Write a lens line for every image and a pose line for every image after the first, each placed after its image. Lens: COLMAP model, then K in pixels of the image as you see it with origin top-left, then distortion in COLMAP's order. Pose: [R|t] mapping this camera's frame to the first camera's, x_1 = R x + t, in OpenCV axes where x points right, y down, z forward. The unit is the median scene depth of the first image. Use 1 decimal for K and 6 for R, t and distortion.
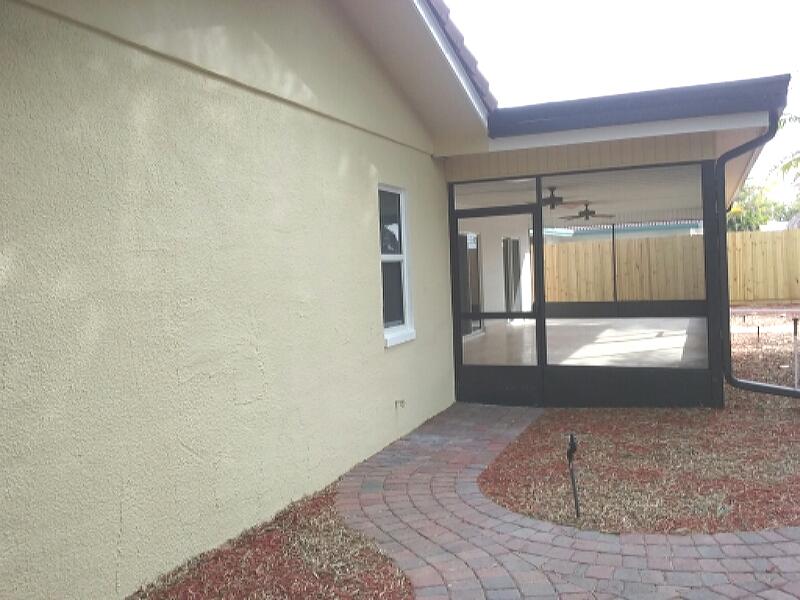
lens RADIAL K [[708.4, 0, 400.0], [0, 708.4, 300.0], [0, 0, 1]] dist [-0.003084, -0.121294]
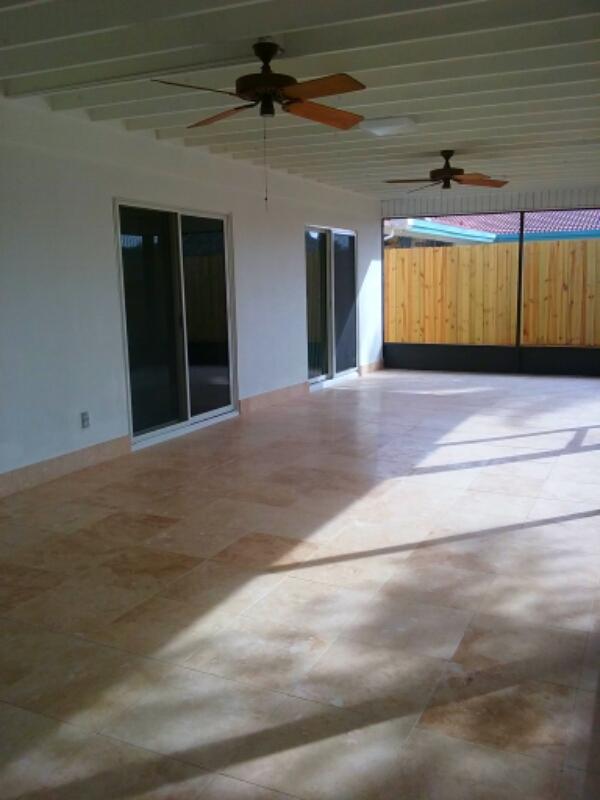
lens RADIAL K [[708.4, 0, 300.0], [0, 708.4, 400.0], [0, 0, 1]] dist [-0.003084, -0.121294]
pose [[0.997869, 0.025182, -0.060187, 0.164990], [-0.017683, 0.992371, 0.122016, -0.022252], [0.062800, -0.120692, 0.990702, 0.416464]]
